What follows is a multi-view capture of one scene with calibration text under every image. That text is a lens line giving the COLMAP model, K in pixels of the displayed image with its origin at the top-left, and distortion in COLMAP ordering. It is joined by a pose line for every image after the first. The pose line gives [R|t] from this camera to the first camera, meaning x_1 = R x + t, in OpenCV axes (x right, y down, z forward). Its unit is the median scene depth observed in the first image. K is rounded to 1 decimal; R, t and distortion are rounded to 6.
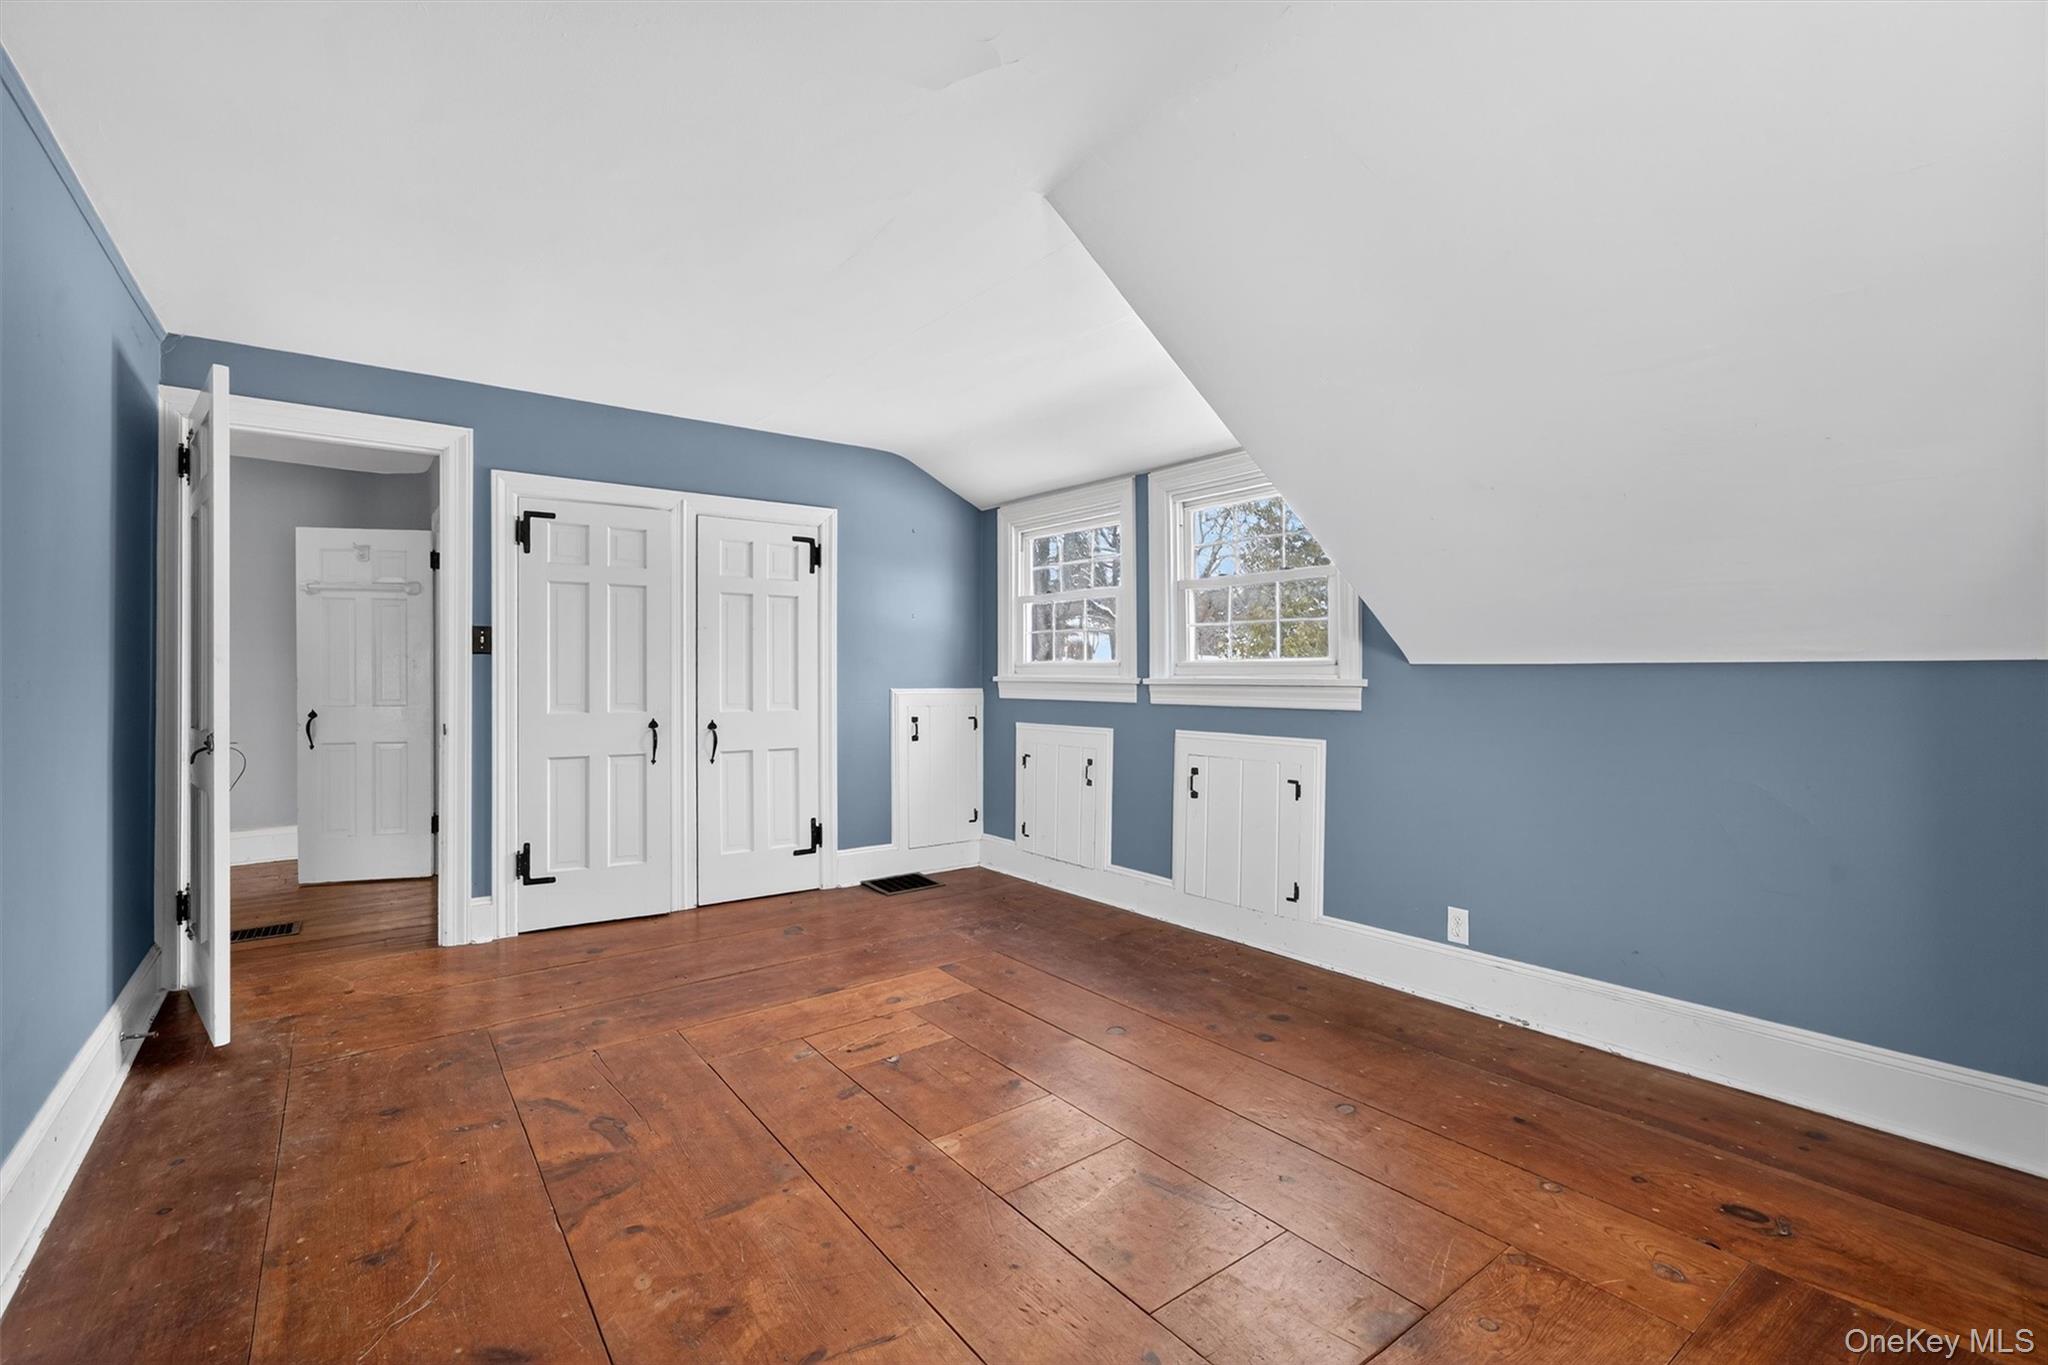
lens RADIAL K [[891.6, 0, 1008.3], [0, 891.6, 680.0], [0, 0, 1]] dist [-0.022263, 0.001021]
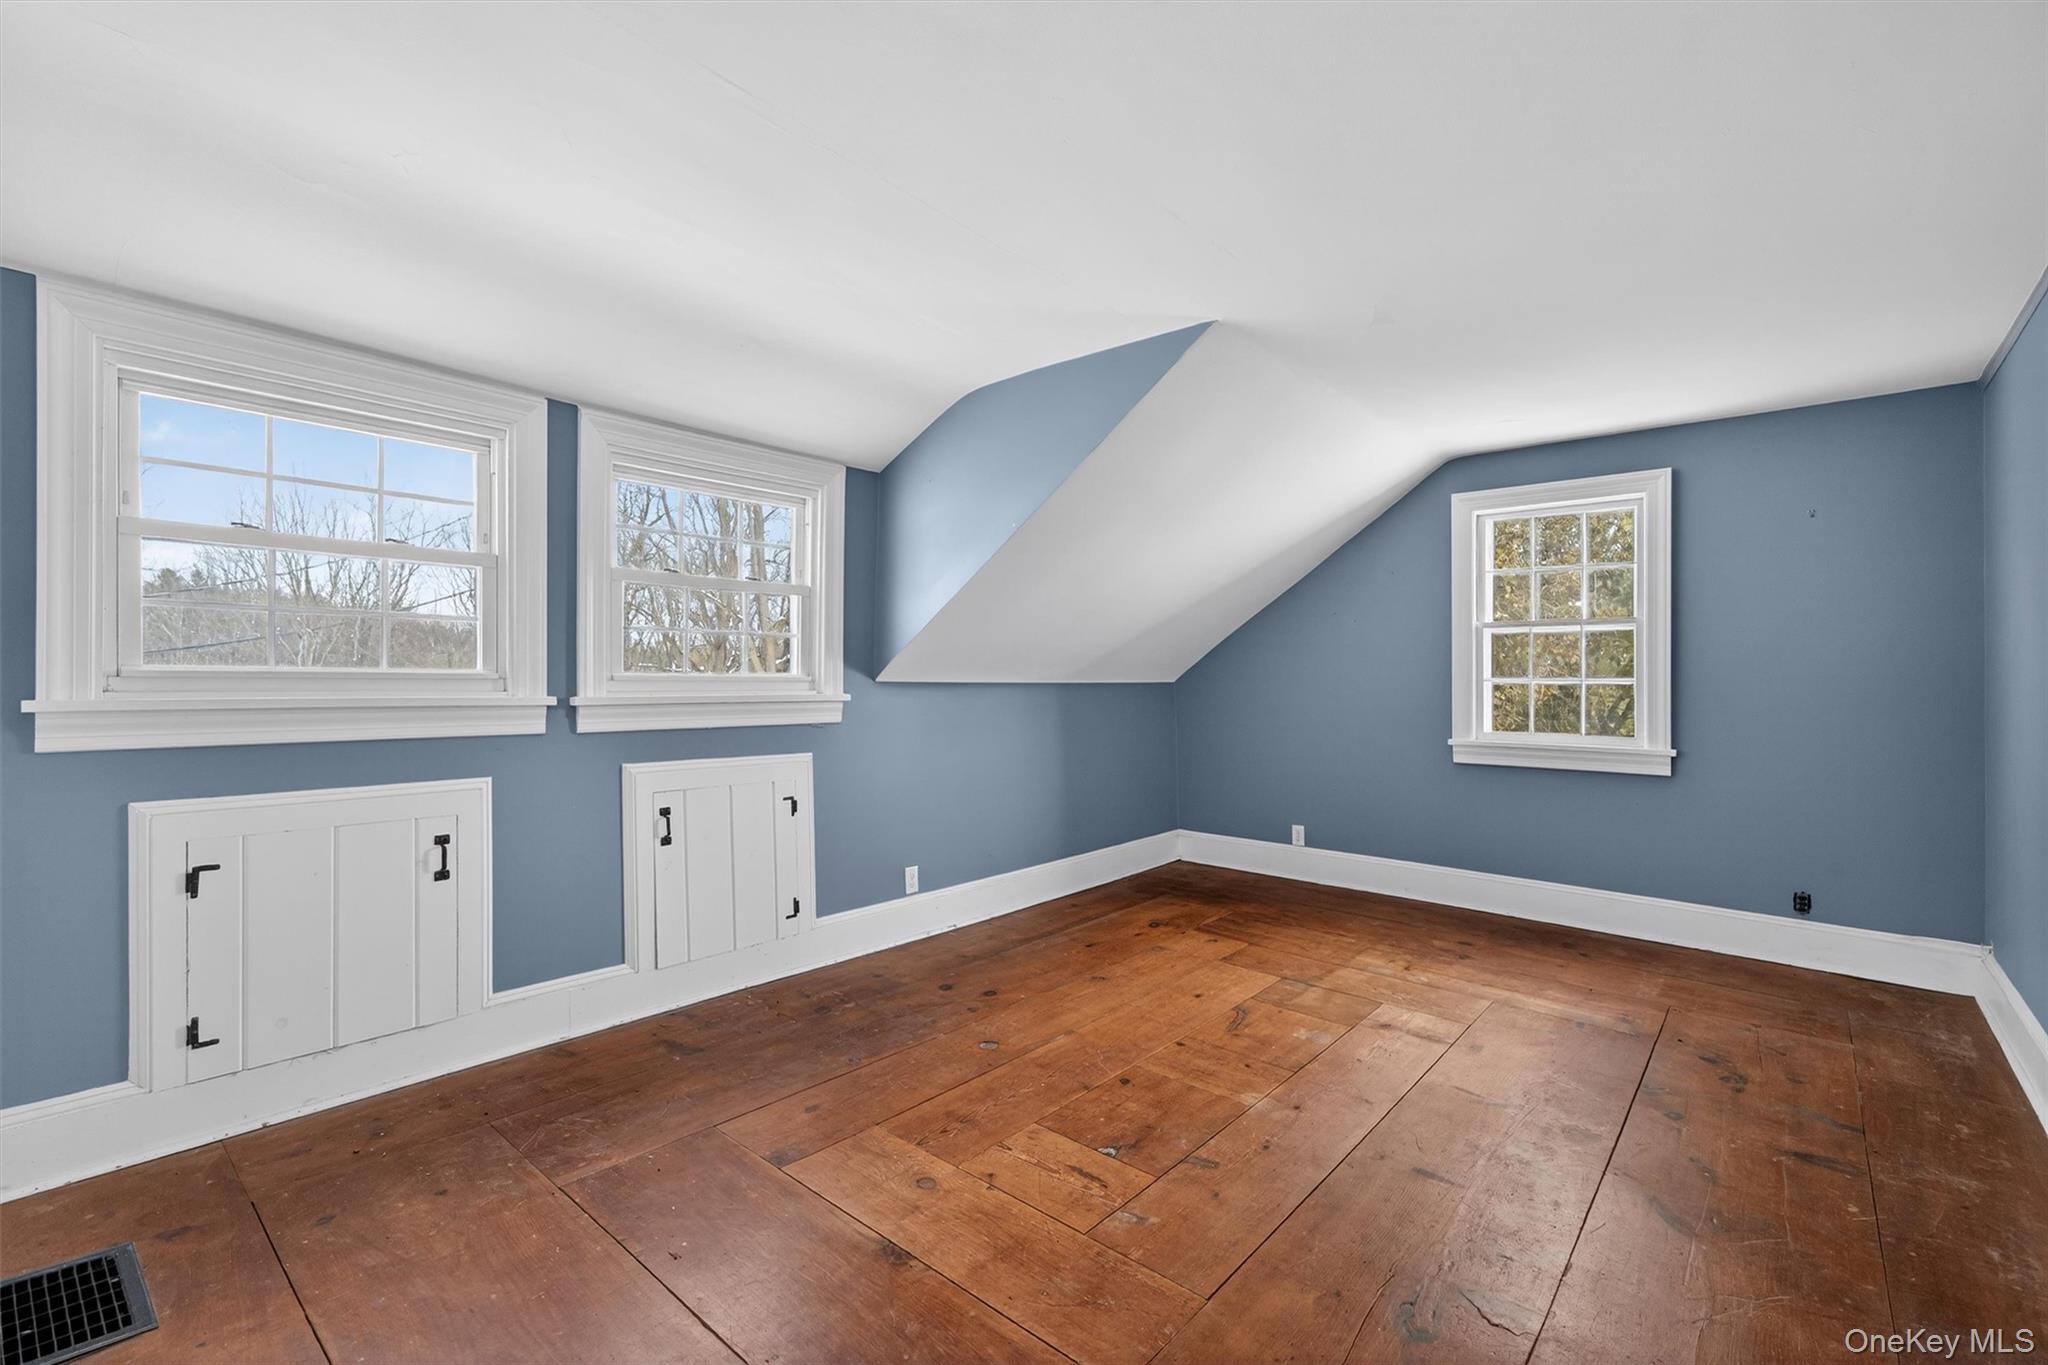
lens RADIAL K [[891.6, 0, 1007.9], [0, 891.6, 682.8], [0, 0, 1]] dist [-0.022263, 0.001021]
pose [[-0.205225, 0.005660, 0.978698, -0.737220], [0.008014, 0.999959, -0.004103, -0.009462], [-0.978682, 0.007001, -0.205262, 1.001841]]
